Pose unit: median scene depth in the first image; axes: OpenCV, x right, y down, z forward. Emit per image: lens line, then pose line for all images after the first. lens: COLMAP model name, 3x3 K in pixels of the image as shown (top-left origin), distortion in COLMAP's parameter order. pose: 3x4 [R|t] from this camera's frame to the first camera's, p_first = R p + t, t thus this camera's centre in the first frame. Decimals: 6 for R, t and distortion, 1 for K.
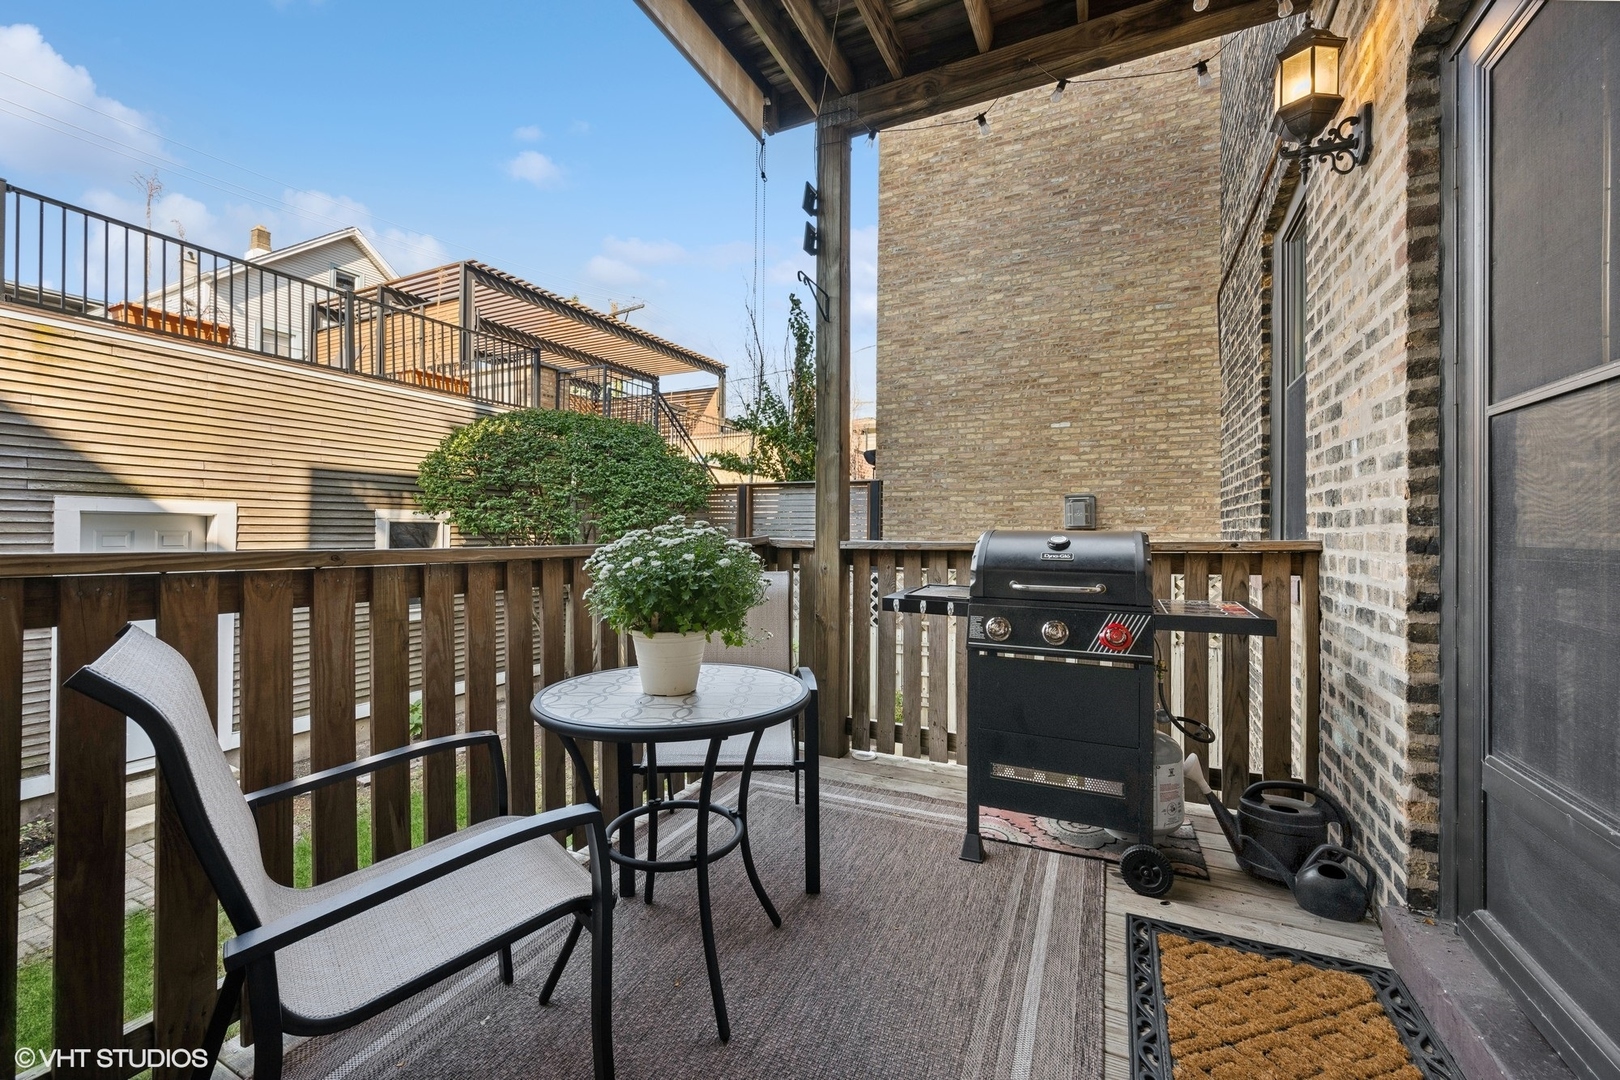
lens RADIAL K [[639.8, 0, 815.4], [0, 639.8, 528.4], [0, 0, 1]] dist [-0.000251, 0.000441]
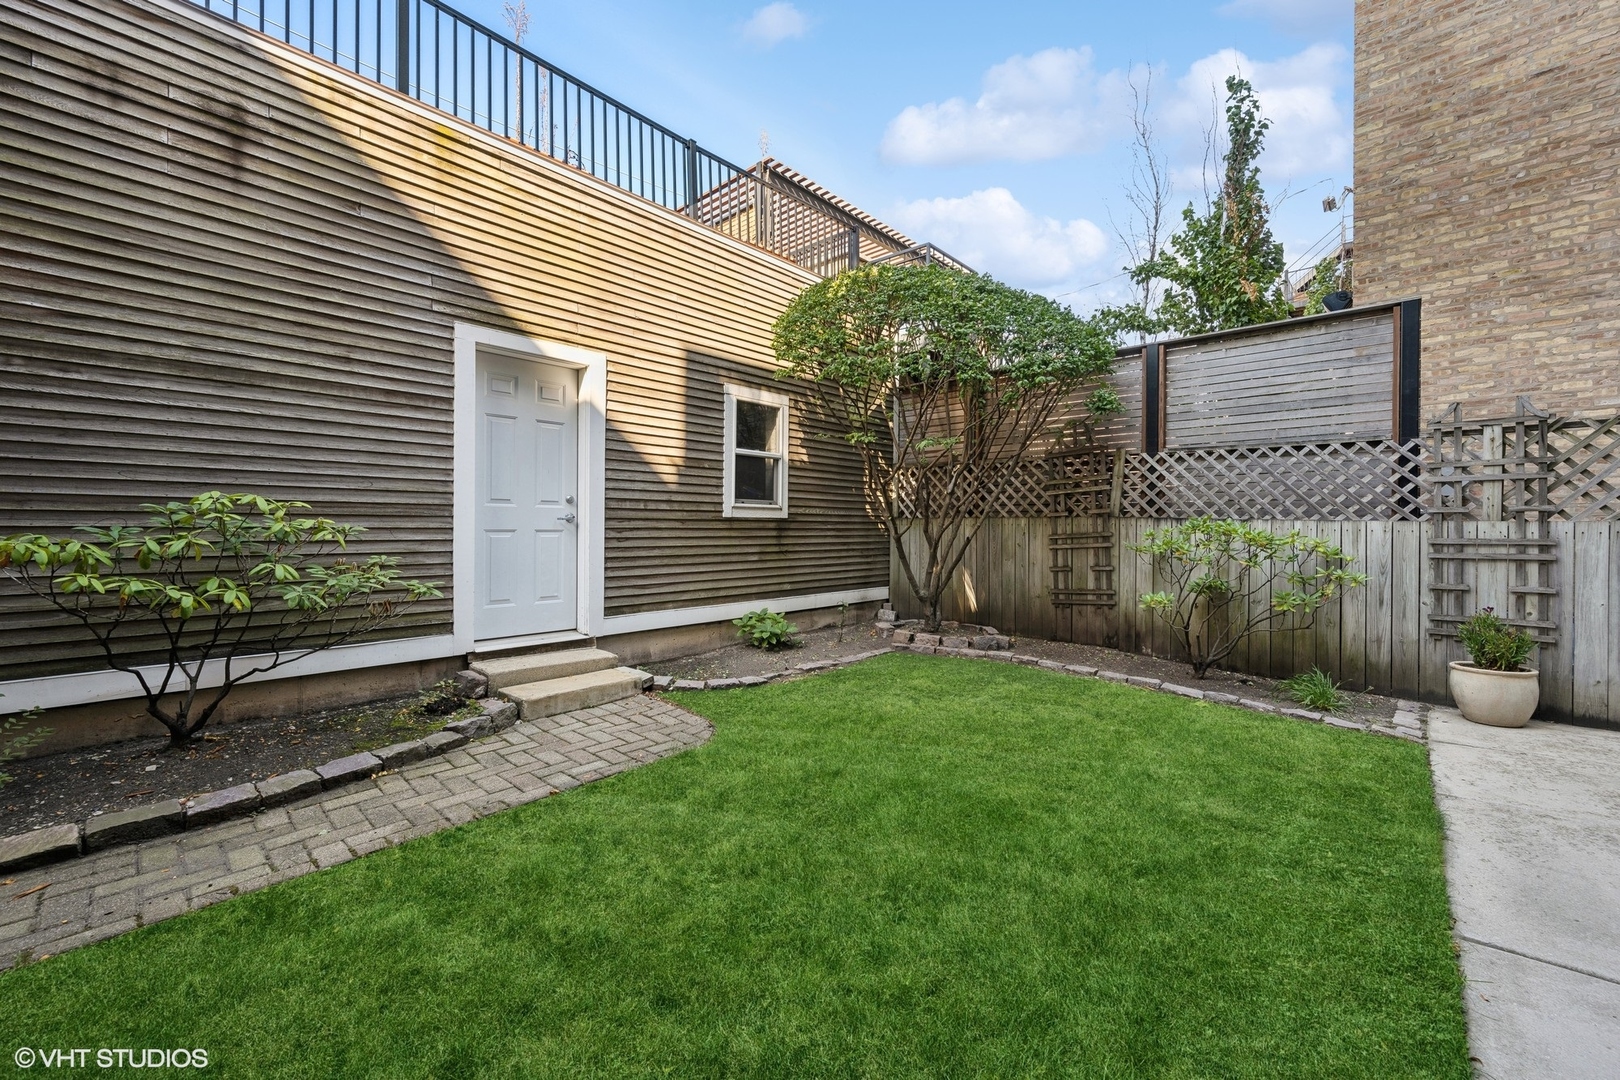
lens RADIAL K [[639.8, 0, 817.5], [0, 639.8, 532.3], [0, 0, 1]] dist [-0.000251, 0.000441]
pose [[0.958438, -0.000930, -0.285299, -0.635125], [0.003113, 0.999969, 0.007200, 0.327790], [0.285283, -0.007789, 0.958412, 0.409246]]
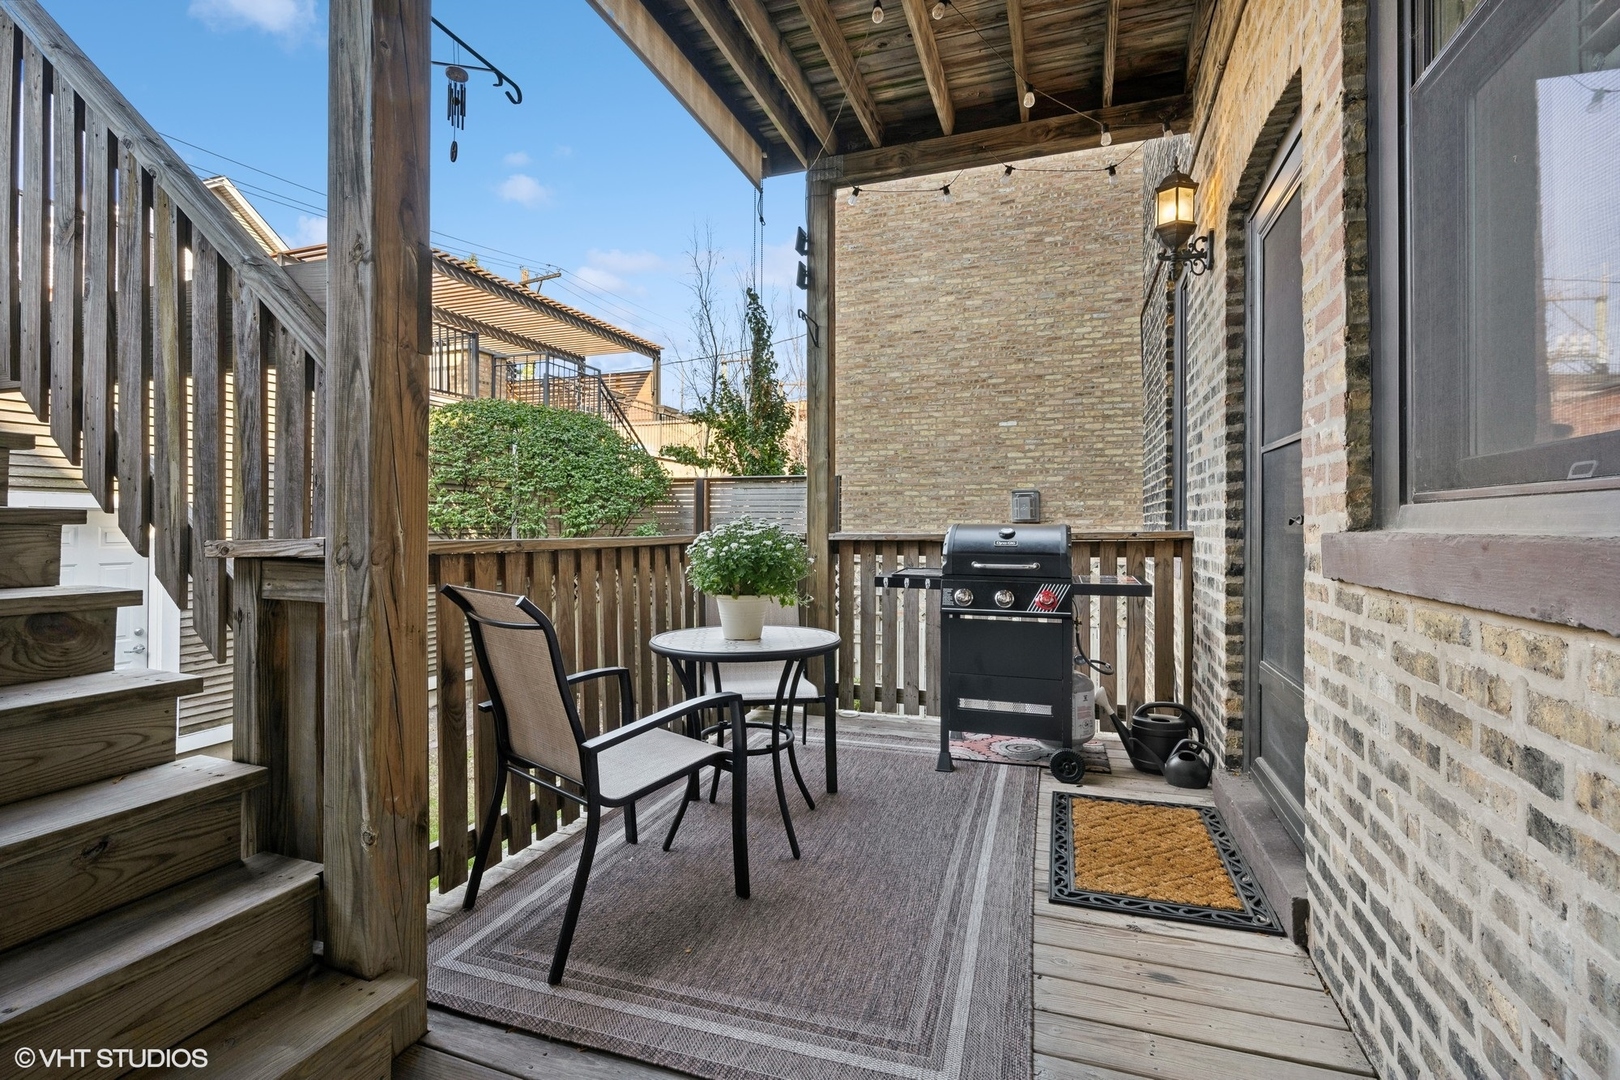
lens RADIAL K [[722.9, 0, 824.4], [0, 722.9, 526.4], [0, 0, 1]] dist [0.001529, -0.000484]
pose [[0.993109, -0.003295, 0.117150, -0.123178], [0.002579, 0.999977, 0.006264, -0.001609], [-0.117168, -0.005918, 0.993095, -0.319870]]
